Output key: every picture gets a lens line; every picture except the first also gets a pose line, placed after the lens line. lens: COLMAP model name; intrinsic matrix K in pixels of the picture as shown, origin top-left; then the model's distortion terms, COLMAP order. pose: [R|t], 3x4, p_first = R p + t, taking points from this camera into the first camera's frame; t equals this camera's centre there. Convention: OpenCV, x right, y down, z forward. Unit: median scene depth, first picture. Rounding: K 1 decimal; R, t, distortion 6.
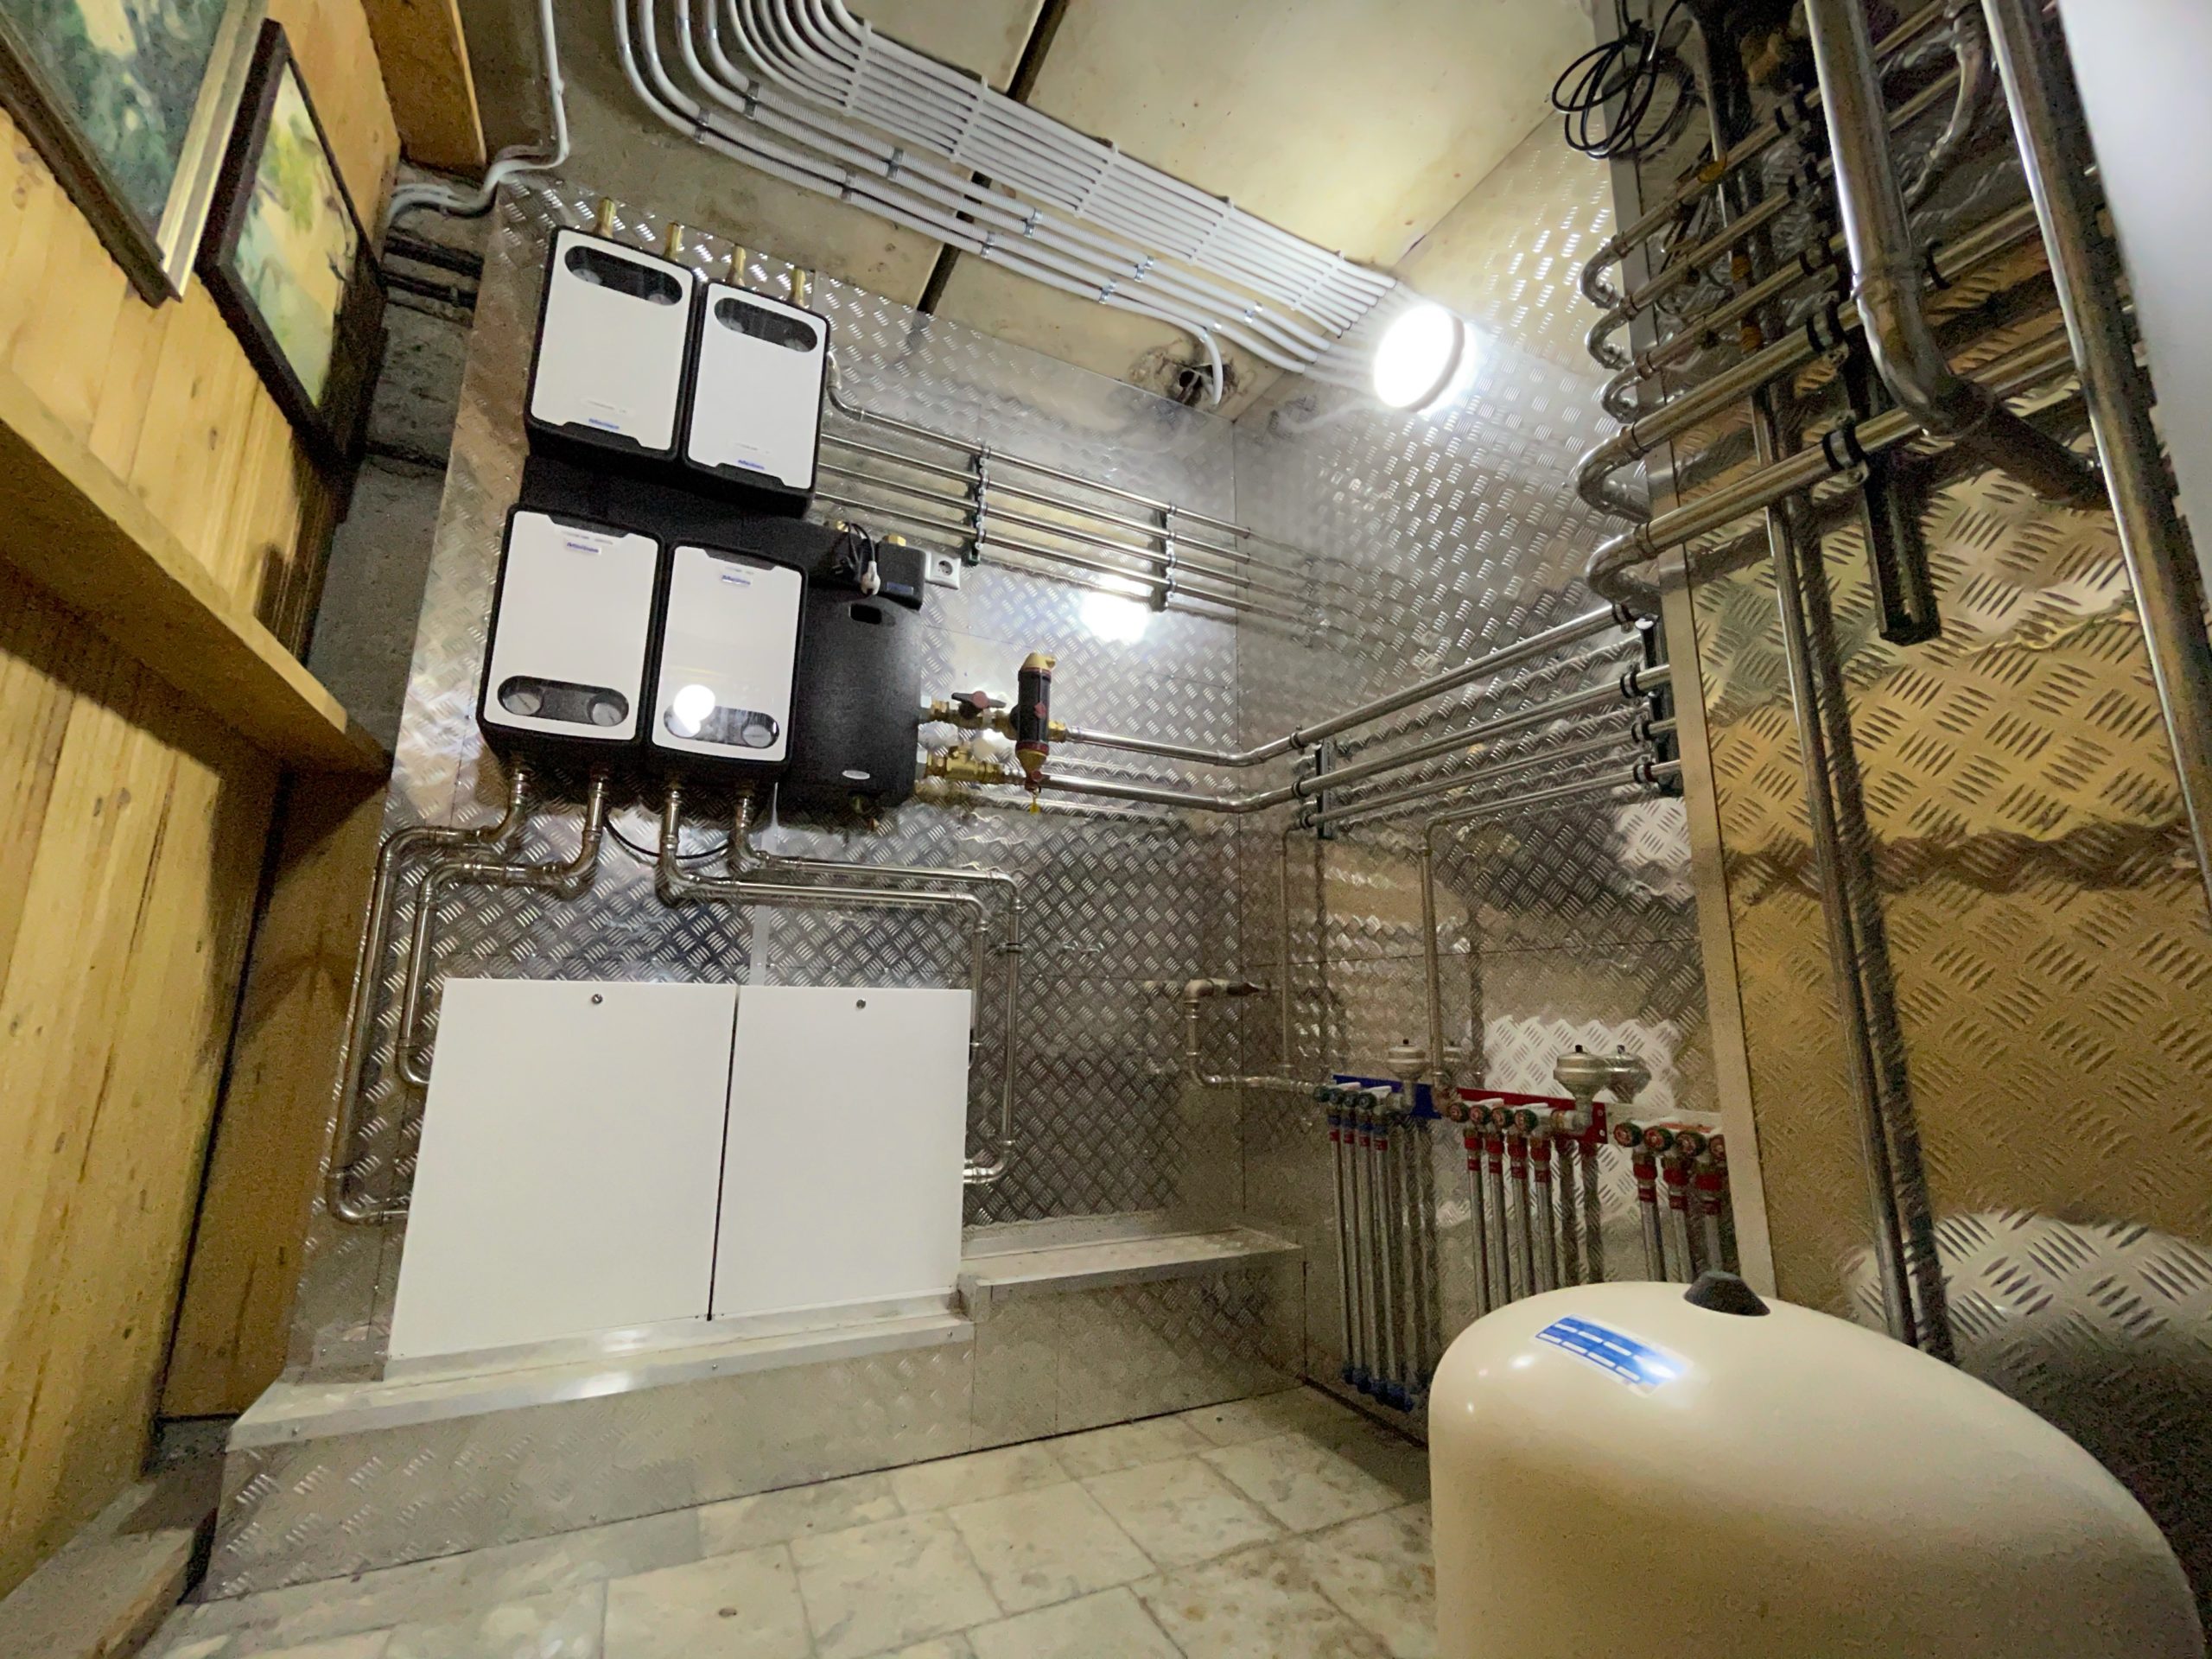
lens RADIAL K [[901.0, 0, 1106.0], [0, 901.0, 829.5], [0, 0, 1]] dist [0.003751, -0.000507]
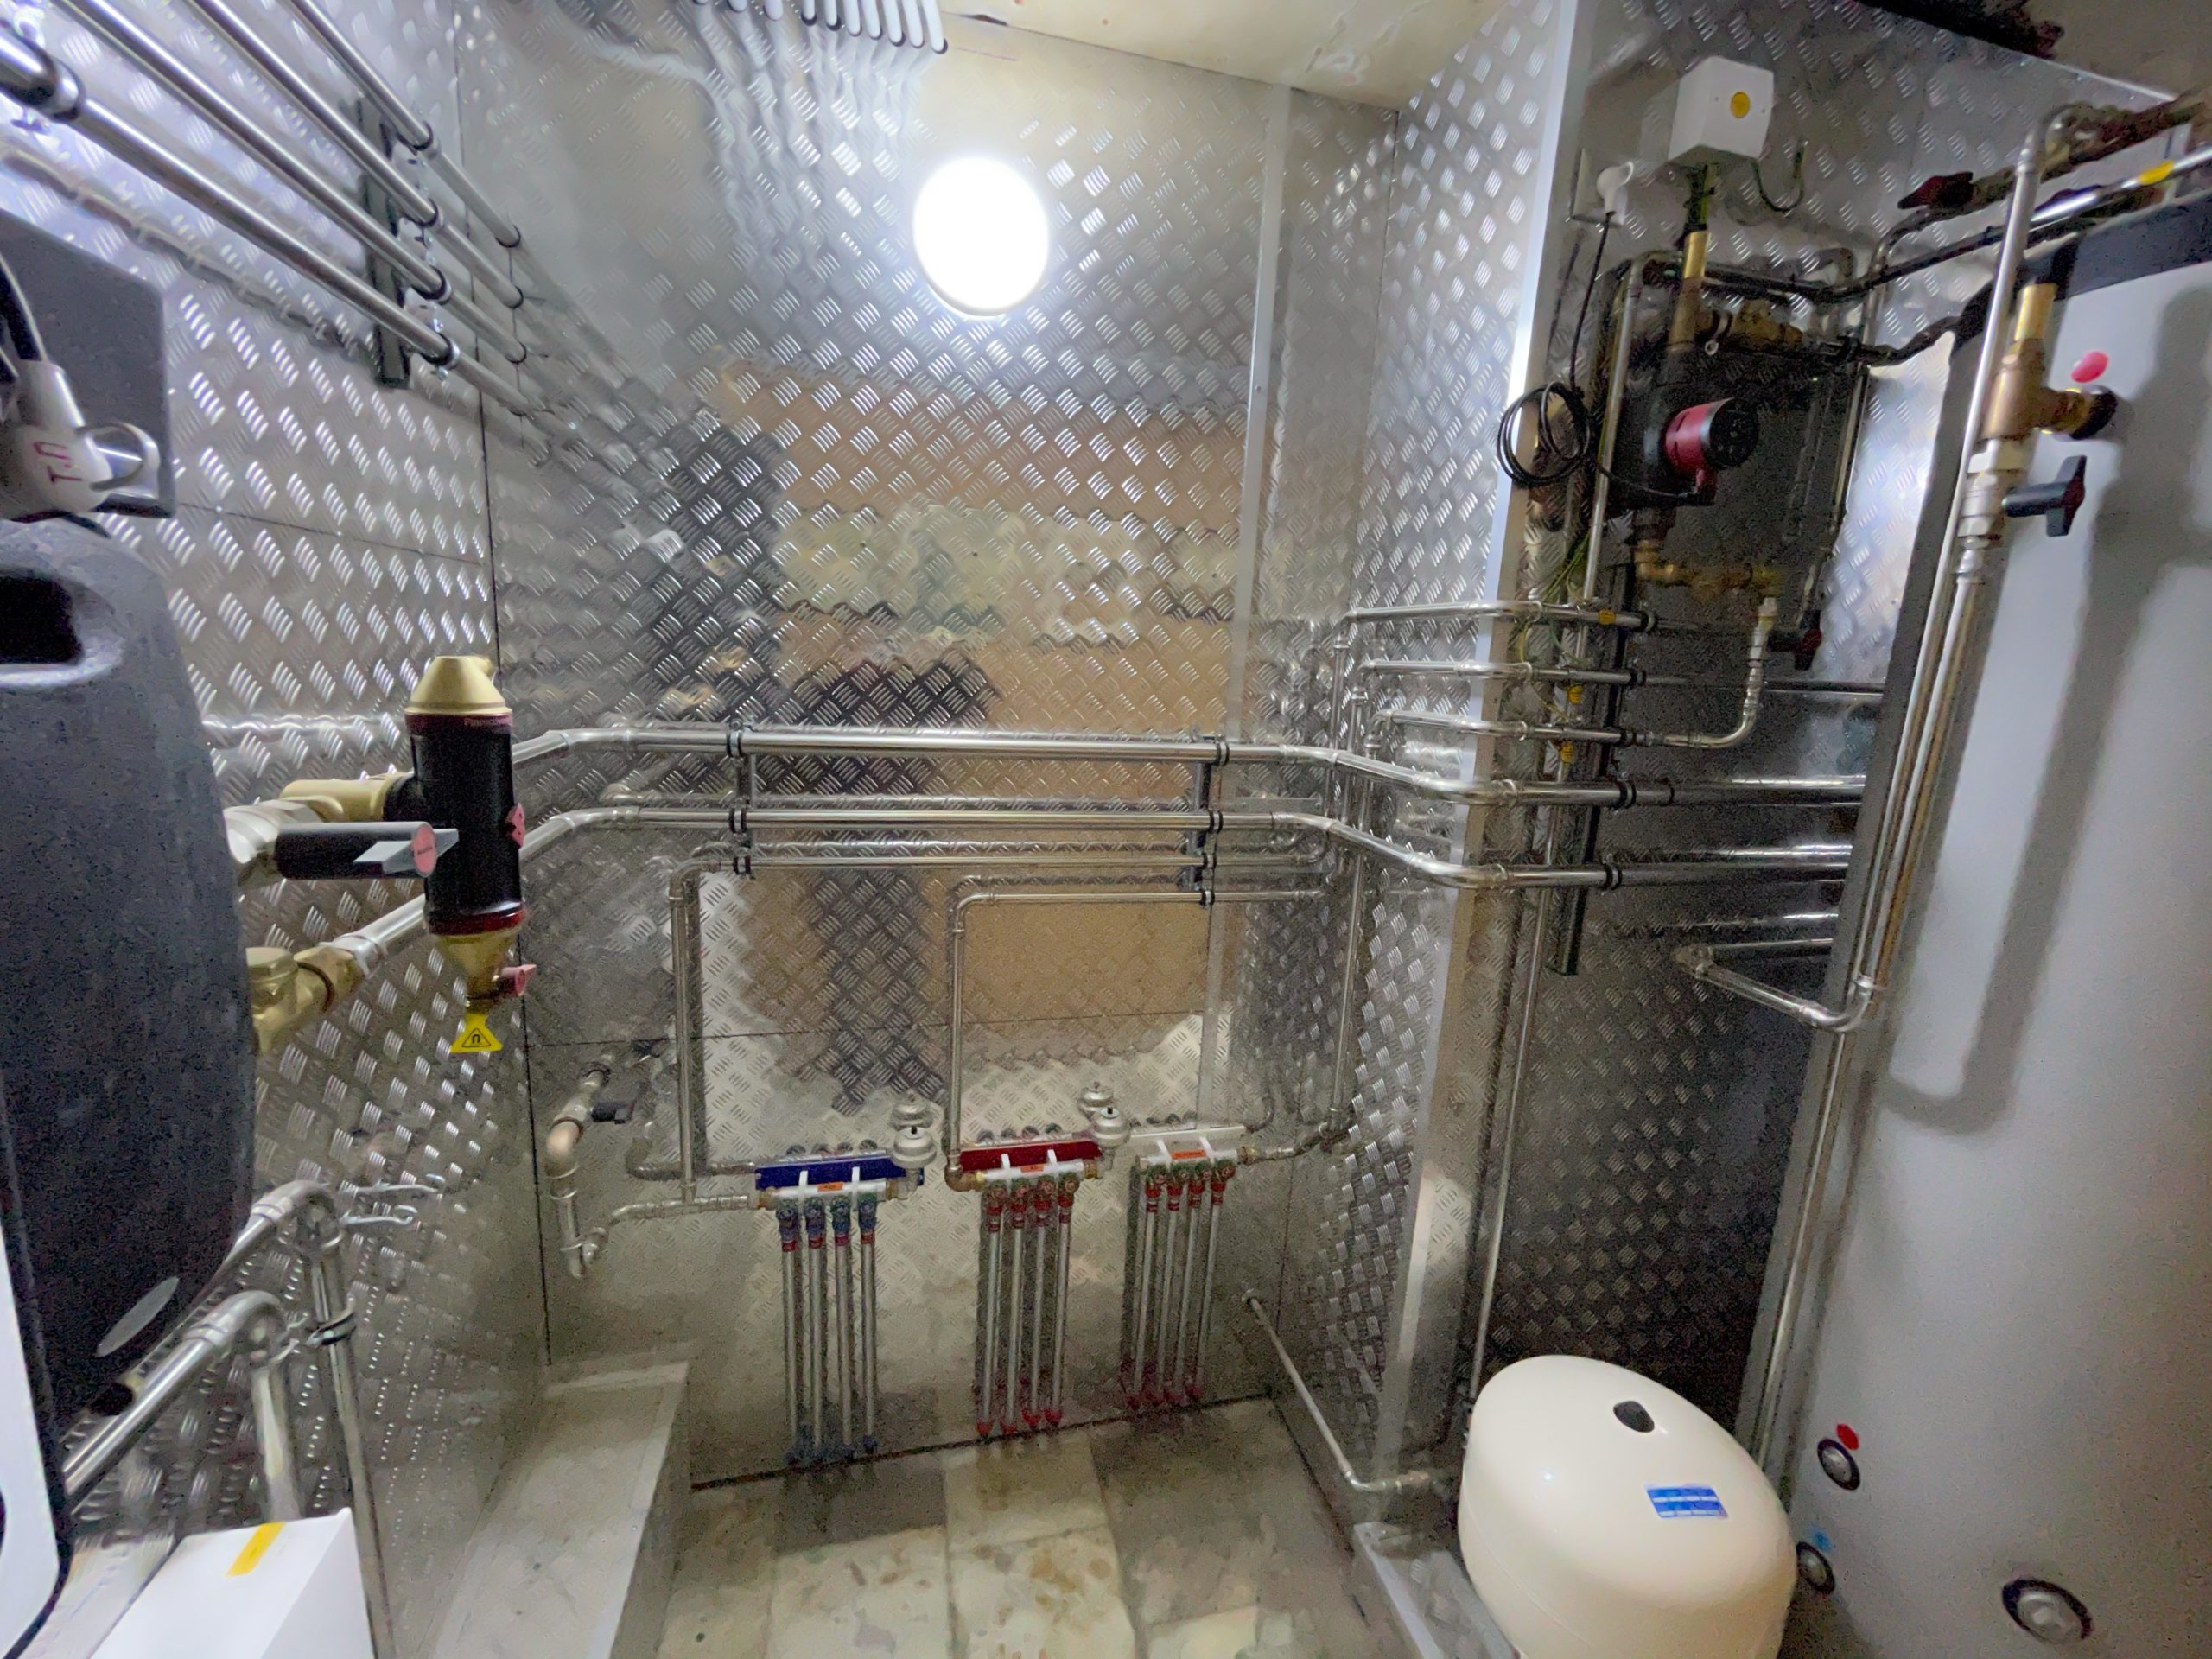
lens RADIAL K [[901.0, 0, 1106.0], [0, 901.0, 829.5], [0, 0, 1]] dist [0.003751, -0.000507]
pose [[0.233951, -0.188890, 0.953723, -0.466572], [-0.242858, 0.938496, 0.245447, -0.345066], [-0.941428, -0.289042, 0.173689, 0.787147]]
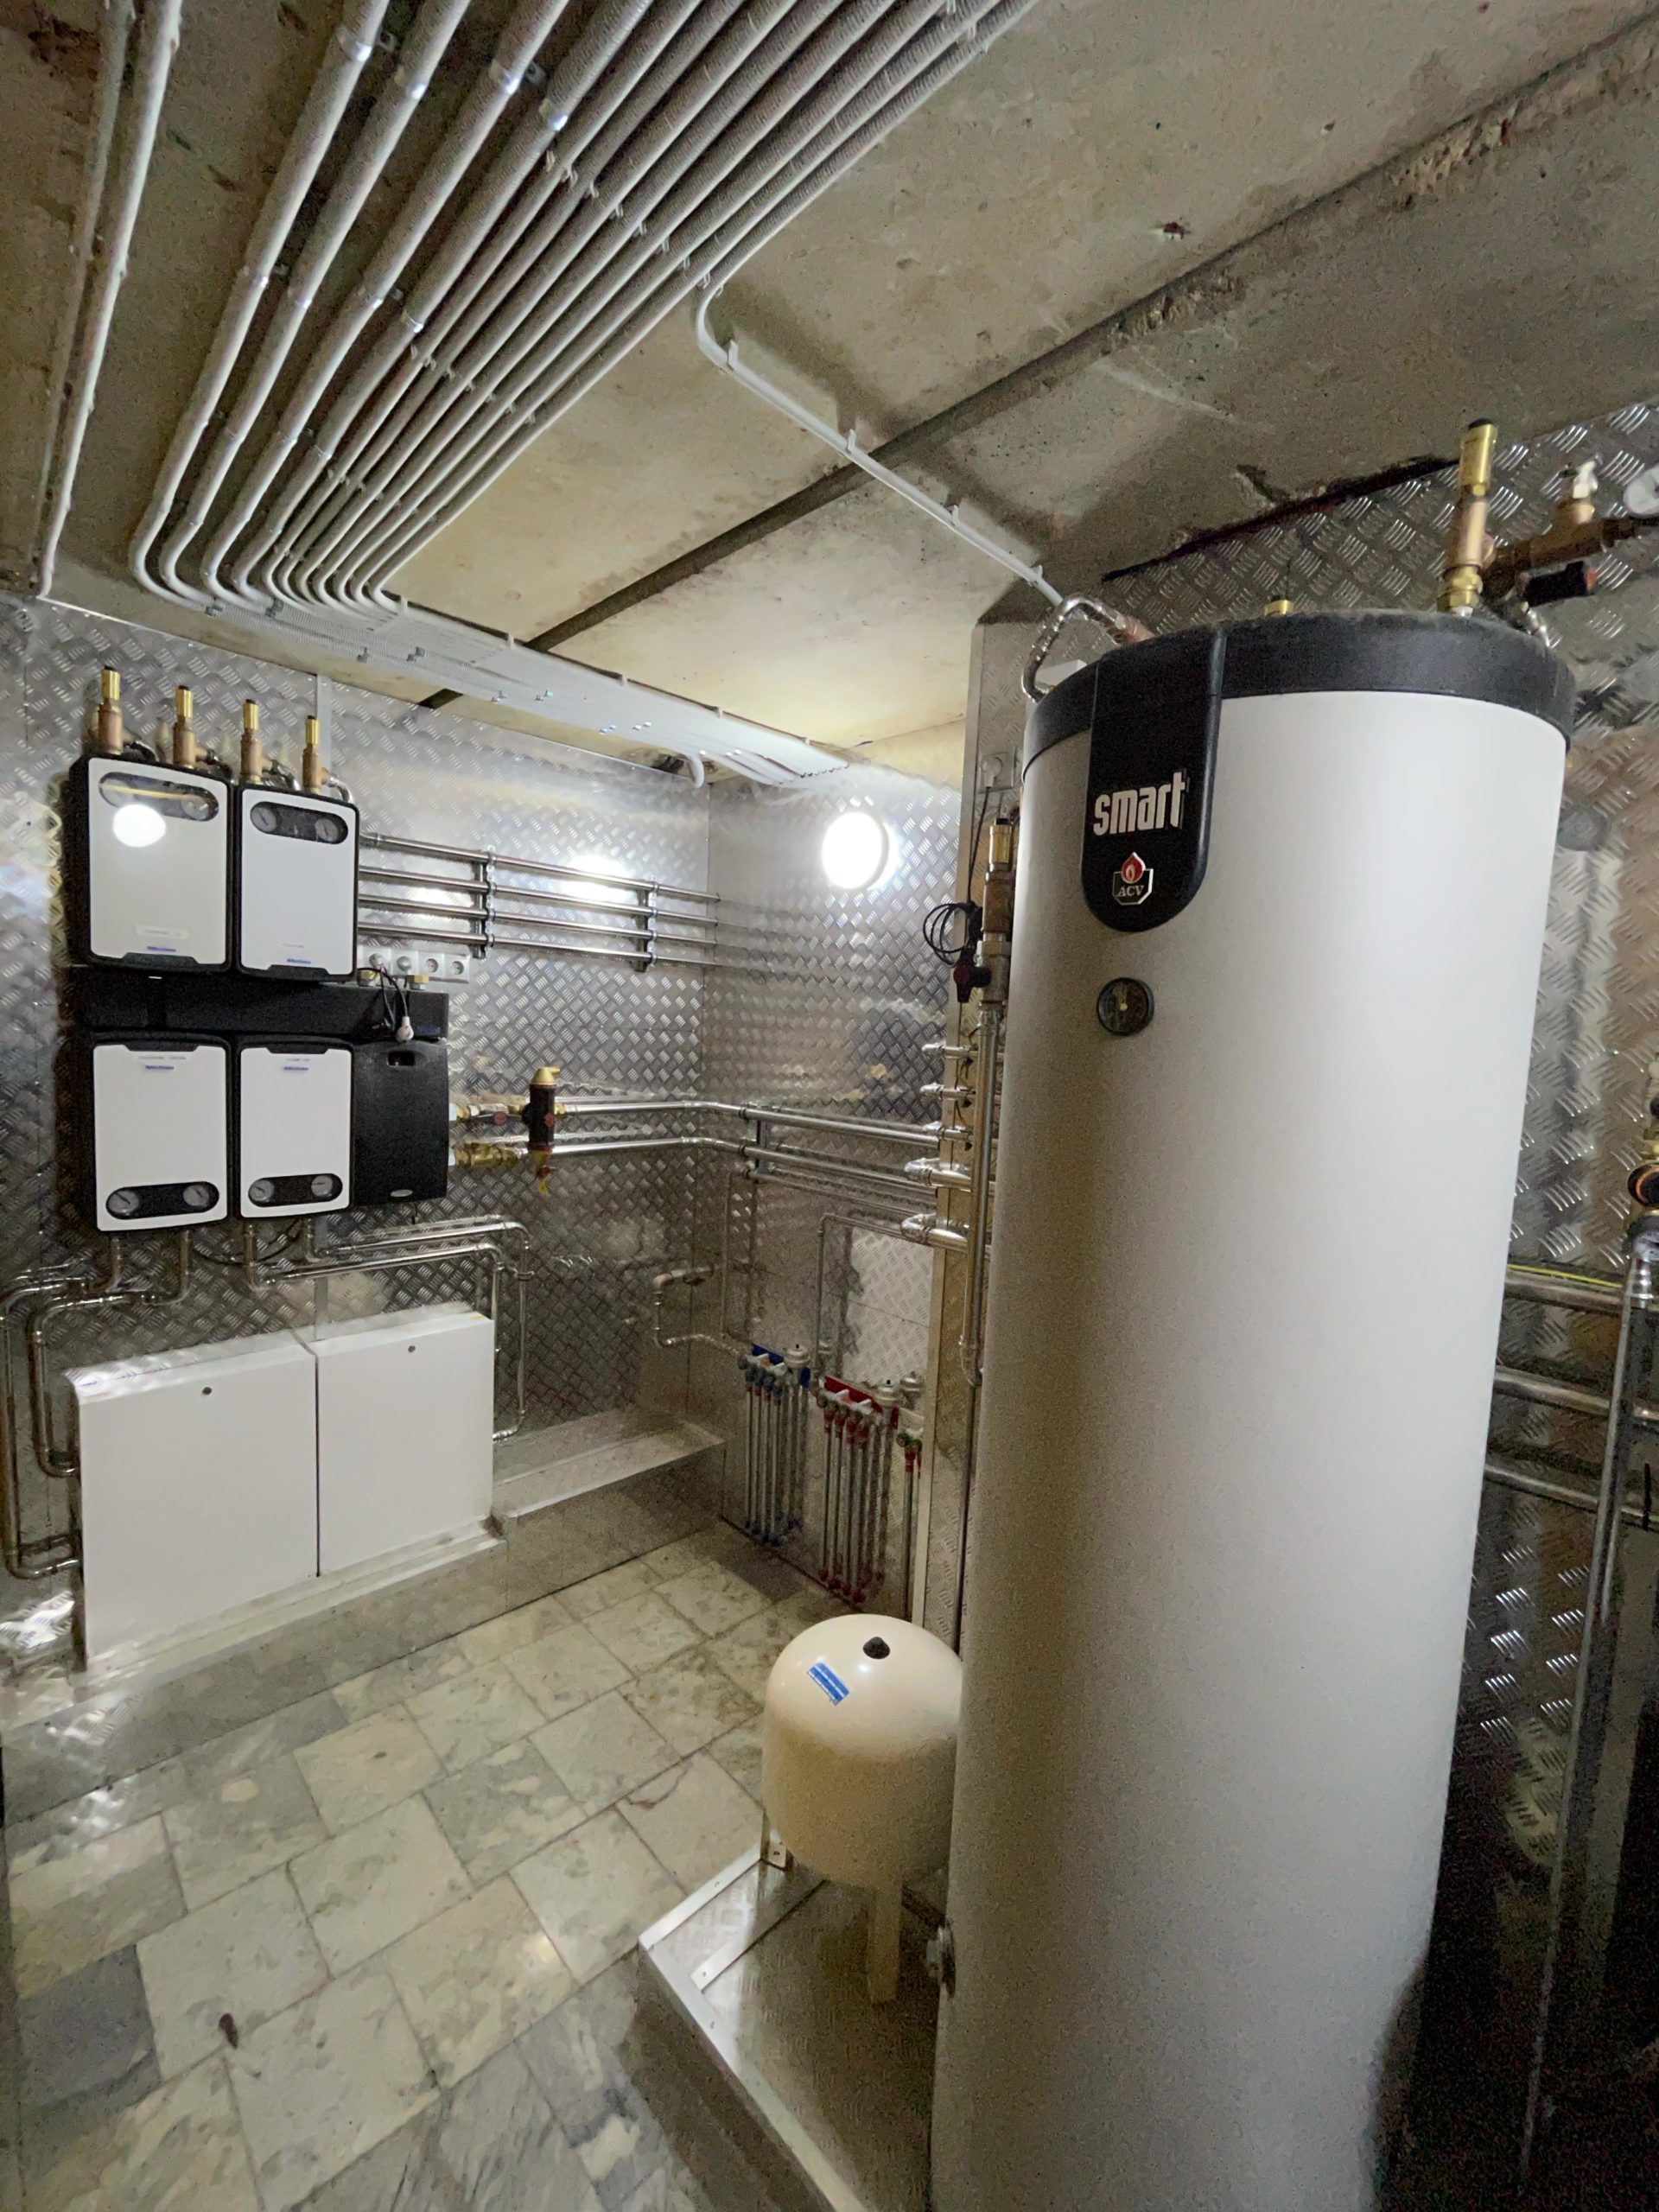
lens RADIAL K [[901.0, 0, 829.4], [0, 901.0, 1097.9], [0, 0, 1]] dist [0.003751, -0.000507]
pose [[0.951801, 0.004830, 0.306679, -0.101359], [-0.094501, 0.955852, 0.278237, -0.652044], [-0.291796, -0.293808, 0.910237, -0.327557]]
